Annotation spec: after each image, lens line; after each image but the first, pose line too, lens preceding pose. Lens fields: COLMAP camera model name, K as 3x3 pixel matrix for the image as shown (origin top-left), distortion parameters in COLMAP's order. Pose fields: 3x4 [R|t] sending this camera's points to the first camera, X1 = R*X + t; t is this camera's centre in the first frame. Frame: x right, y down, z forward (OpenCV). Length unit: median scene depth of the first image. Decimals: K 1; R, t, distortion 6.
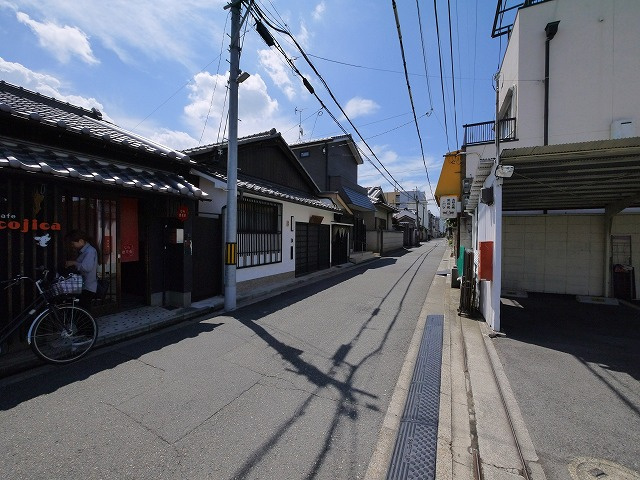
lens RADIAL K [[263.1, 0, 319.1], [0, 263.1, 237.3], [0, 0, 1]] dist [-0.008178, 0.000662]
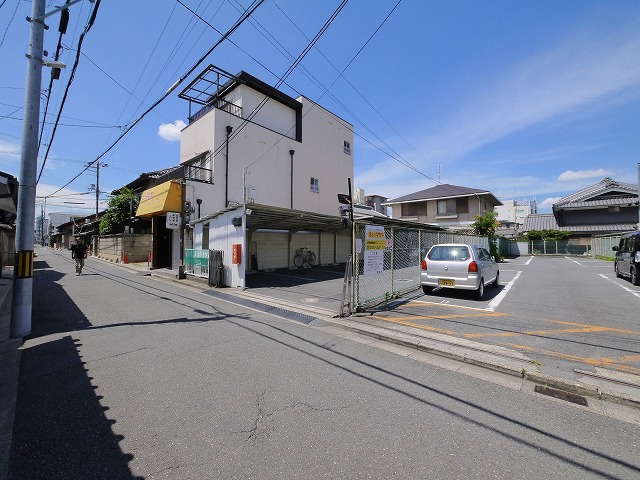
lens RADIAL K [[263.1, 0, 317.0], [0, 263.1, 236.2], [0, 0, 1]] dist [-0.008178, 0.000662]
pose [[0.261609, 0.017400, 0.965017, -0.814265], [0.010166, 0.999732, -0.020781, 0.001378], [-0.965120, 0.015247, 0.261362, -0.084015]]
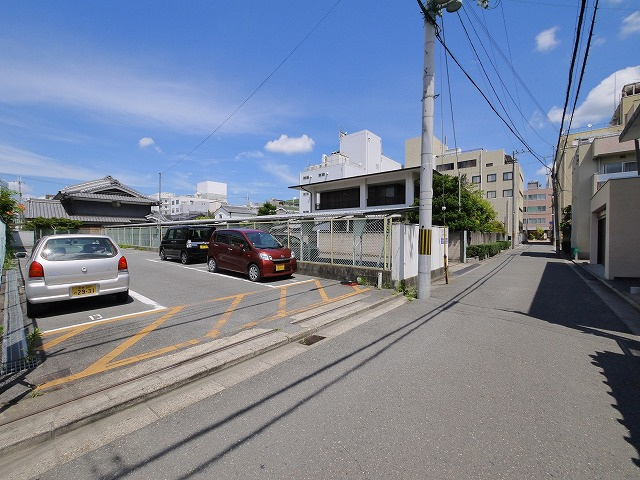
lens RADIAL K [[263.1, 0, 317.2], [0, 263.1, 238.6], [0, 0, 1]] dist [-0.008178, 0.000662]
pose [[-0.968569, -0.020062, 0.247935, -0.417799], [-0.013974, 0.999557, 0.026289, -0.002387], [-0.248353, 0.021998, -0.968420, 0.282859]]
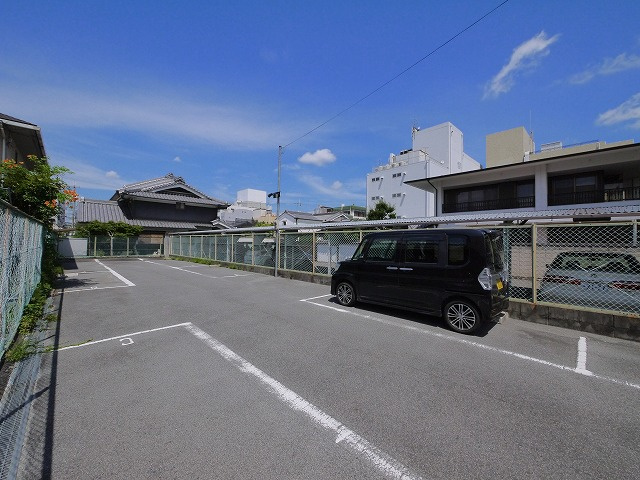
lens RADIAL K [[263.1, 0, 317.4], [0, 263.1, 239.1], [0, 0, 1]] dist [-0.008178, 0.000662]
pose [[-0.938446, -0.020801, 0.344800, 1.212359], [-0.024316, 0.999687, -0.005871, 0.008694], [-0.344570, -0.013894, -0.938658, -0.570859]]
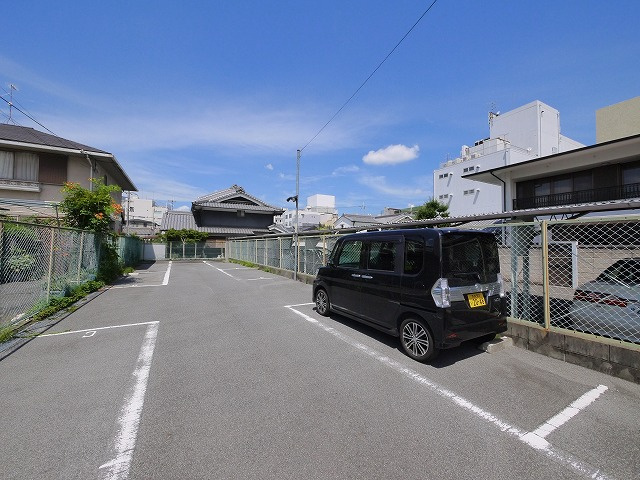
lens RADIAL K [[263.1, 0, 317.0], [0, 263.1, 239.2], [0, 0, 1]] dist [-0.008178, 0.000662]
pose [[-0.809785, -0.004989, 0.586705, 0.910146], [-0.015756, 0.999788, -0.013245, 0.000513], [-0.586515, -0.019969, -0.809692, -0.801457]]
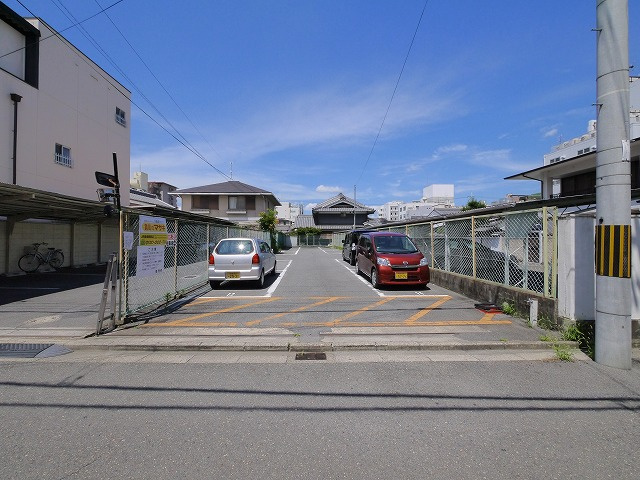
lens RADIAL K [[263.1, 0, 316.9], [0, 263.1, 235.4], [0, 0, 1]] dist [-0.008178, 0.000662]
pose [[-0.468132, -0.002887, 0.883654, -0.782740], [0.000691, 0.999993, 0.003633, 0.000643], [-0.883658, 0.002311, -0.468126, -0.108337]]
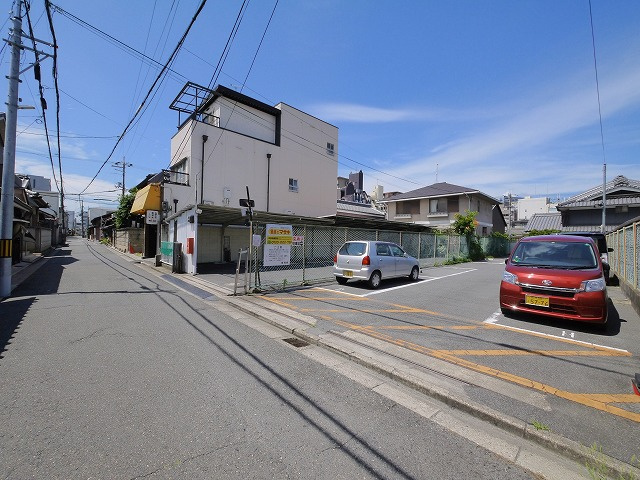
lens RADIAL K [[263.1, 0, 318.1], [0, 263.1, 237.9], [0, 0, 1]] dist [-0.008178, 0.000662]
pose [[0.347792, 0.002788, 0.937568, -0.877425], [-0.007767, 0.999970, -0.000092, 0.003978], [-0.937539, -0.007250, 0.347803, -0.679829]]
